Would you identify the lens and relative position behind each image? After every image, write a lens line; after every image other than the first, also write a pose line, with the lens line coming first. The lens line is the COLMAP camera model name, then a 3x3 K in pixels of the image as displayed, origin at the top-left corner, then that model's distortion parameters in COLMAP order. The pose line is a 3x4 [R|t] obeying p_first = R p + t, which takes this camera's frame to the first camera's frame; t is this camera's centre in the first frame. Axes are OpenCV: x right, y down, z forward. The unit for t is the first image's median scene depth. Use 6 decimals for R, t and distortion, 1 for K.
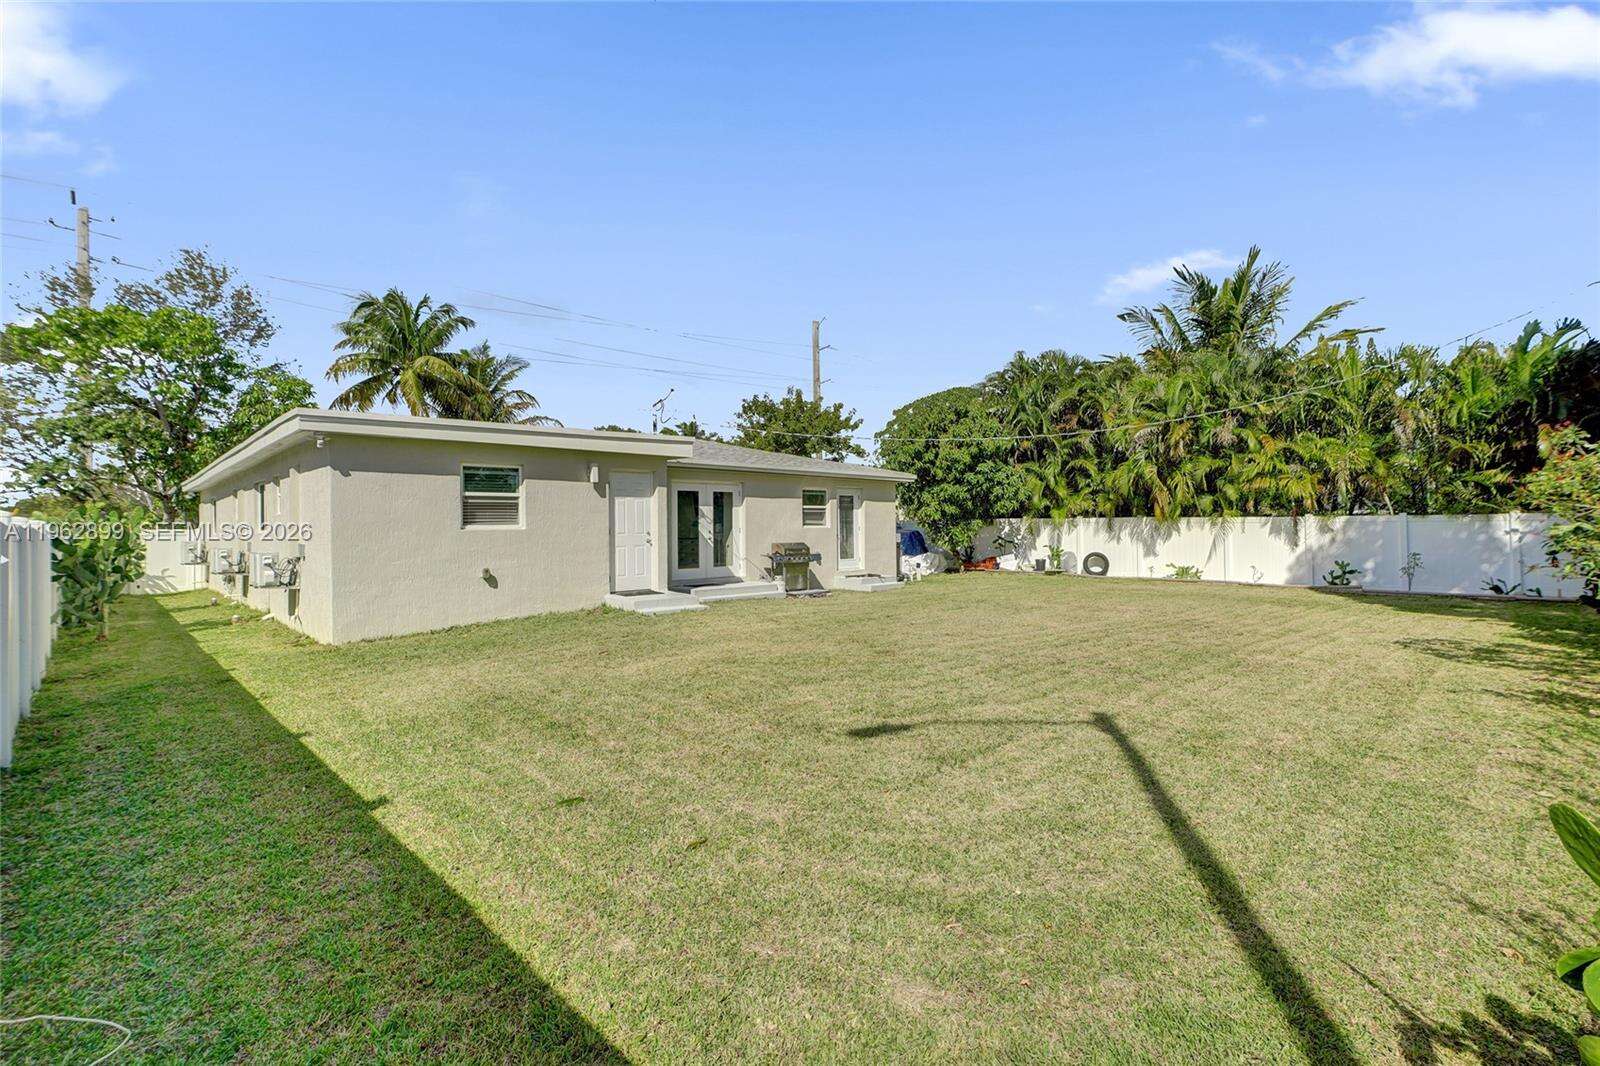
lens RADIAL K [[731.8, 0, 800.0], [0, 731.8, 529.6], [0, 0, 1]] dist [-0.001909, -0.000123]
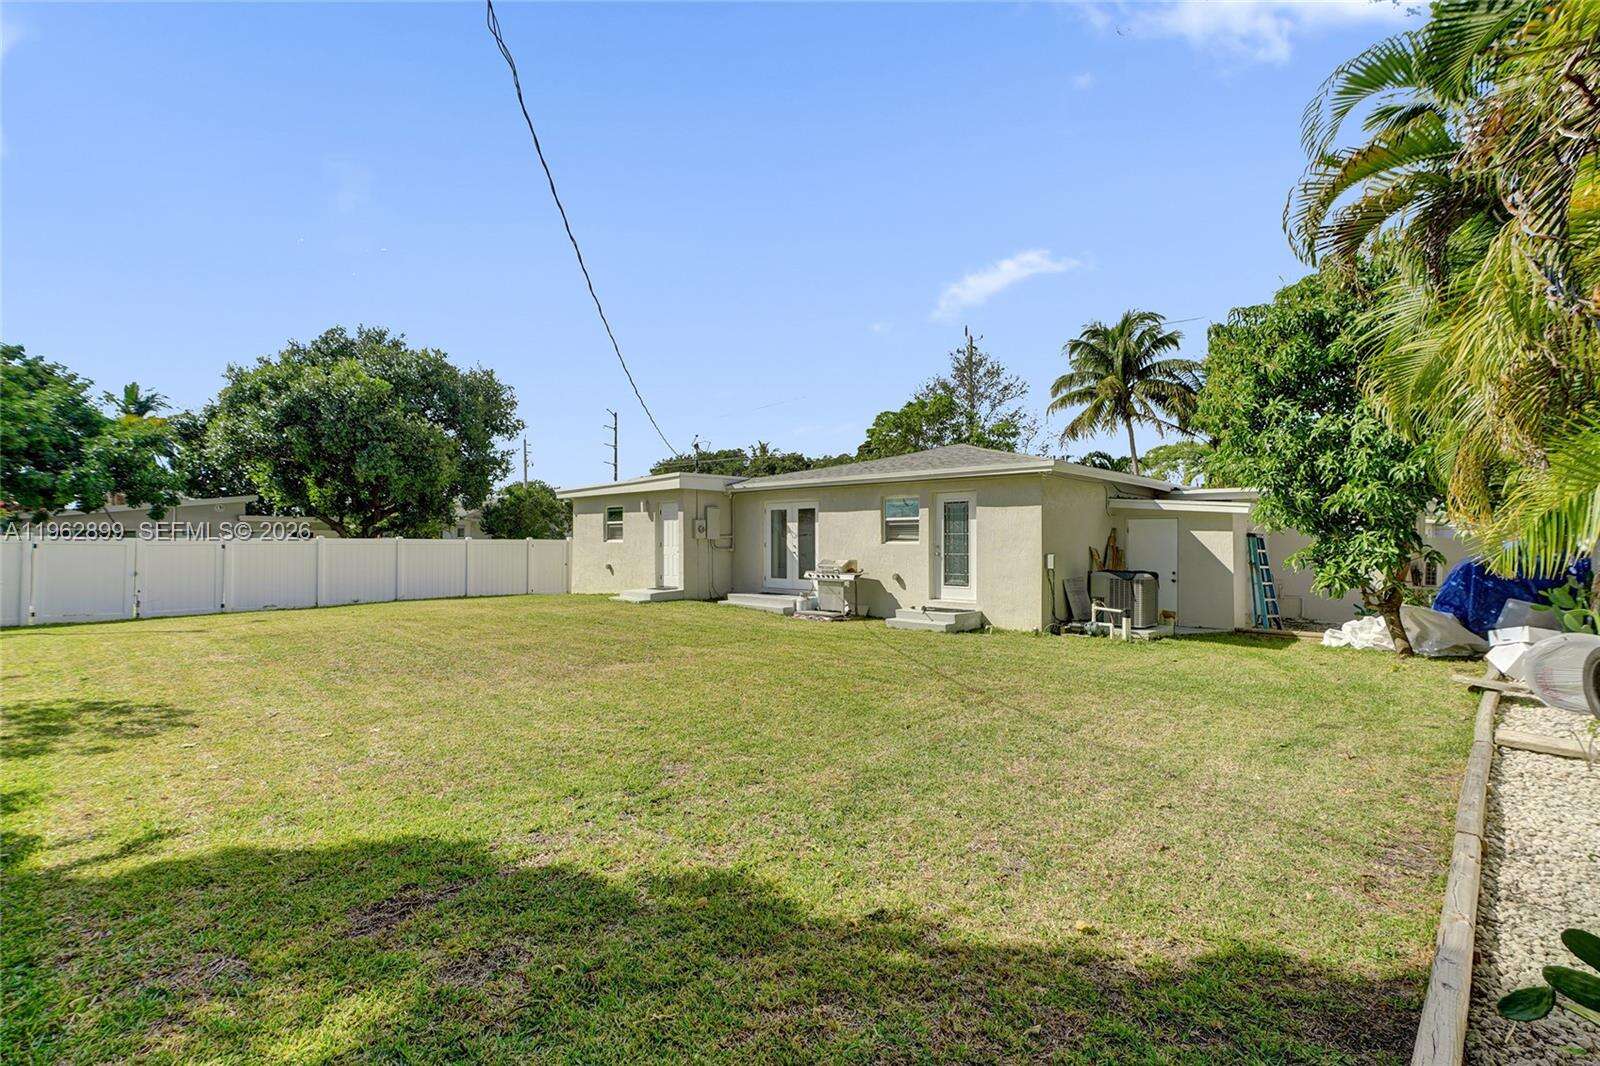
lens RADIAL K [[731.8, 0, 799.8], [0, 731.8, 533.0], [0, 0, 1]] dist [-0.001909, -0.000123]
pose [[0.024379, -0.009214, -0.999660, 0.968651], [-0.010154, 0.999904, -0.009464, -0.006369], [0.999651, 0.010382, 0.024284, 0.983880]]
